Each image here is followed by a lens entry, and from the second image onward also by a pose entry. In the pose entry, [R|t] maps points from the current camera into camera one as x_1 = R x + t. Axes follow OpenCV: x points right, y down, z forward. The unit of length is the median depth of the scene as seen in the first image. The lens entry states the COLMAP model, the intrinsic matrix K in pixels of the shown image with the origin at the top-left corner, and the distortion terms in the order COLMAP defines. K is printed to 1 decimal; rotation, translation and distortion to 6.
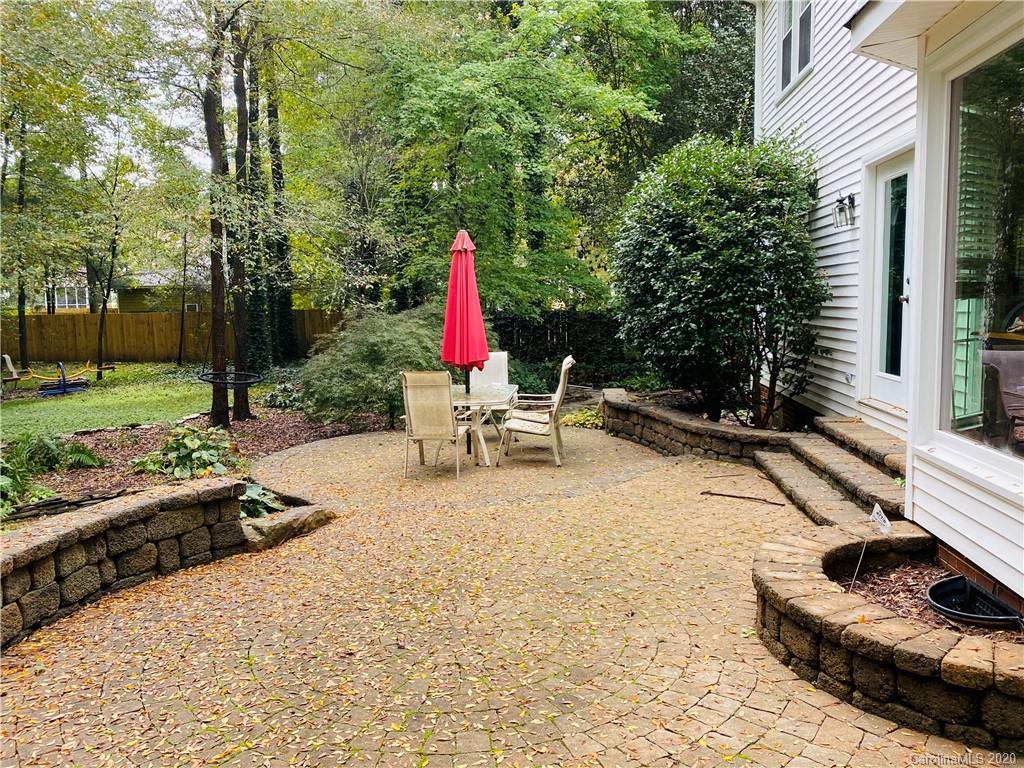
lens RADIAL K [[813.4, 0, 512.2], [0, 813.4, 348.4], [0, 0, 1]] dist [0.042359, -0.044886]
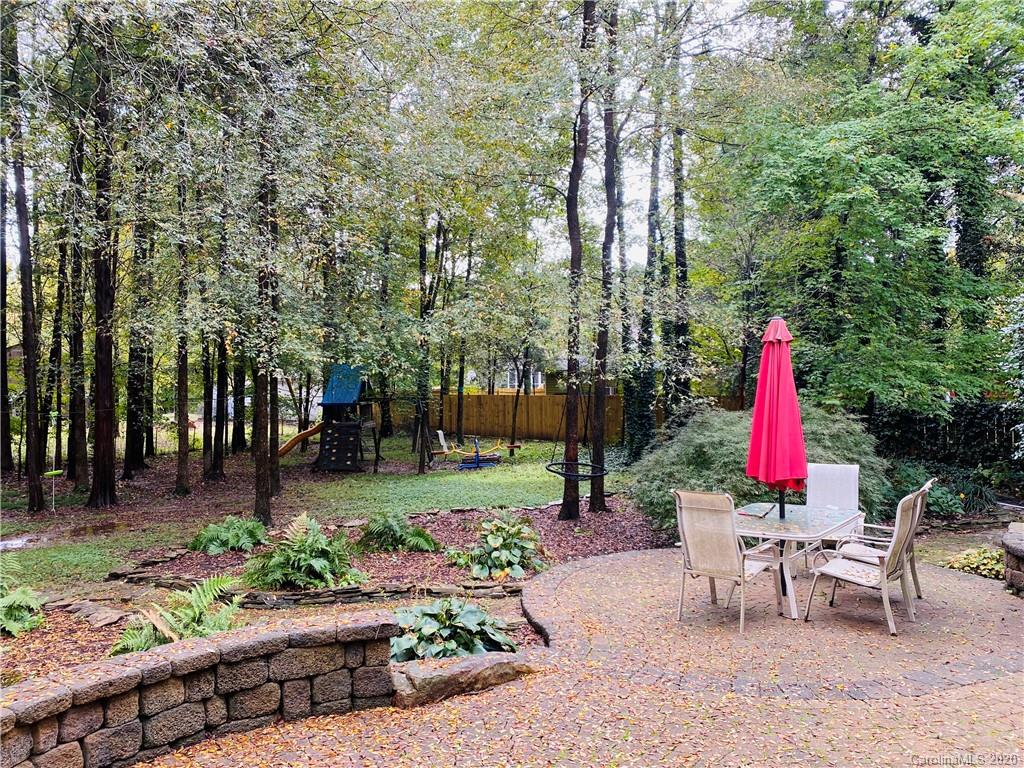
lens RADIAL K [[813.4, 0, 512.2], [0, 813.4, 348.4], [0, 0, 1]] dist [0.042359, -0.044886]
pose [[0.867000, -0.009455, -0.498218, 0.133408], [-0.039613, 0.995348, -0.087823, -0.033774], [0.496731, 0.095879, 0.862592, 0.172760]]
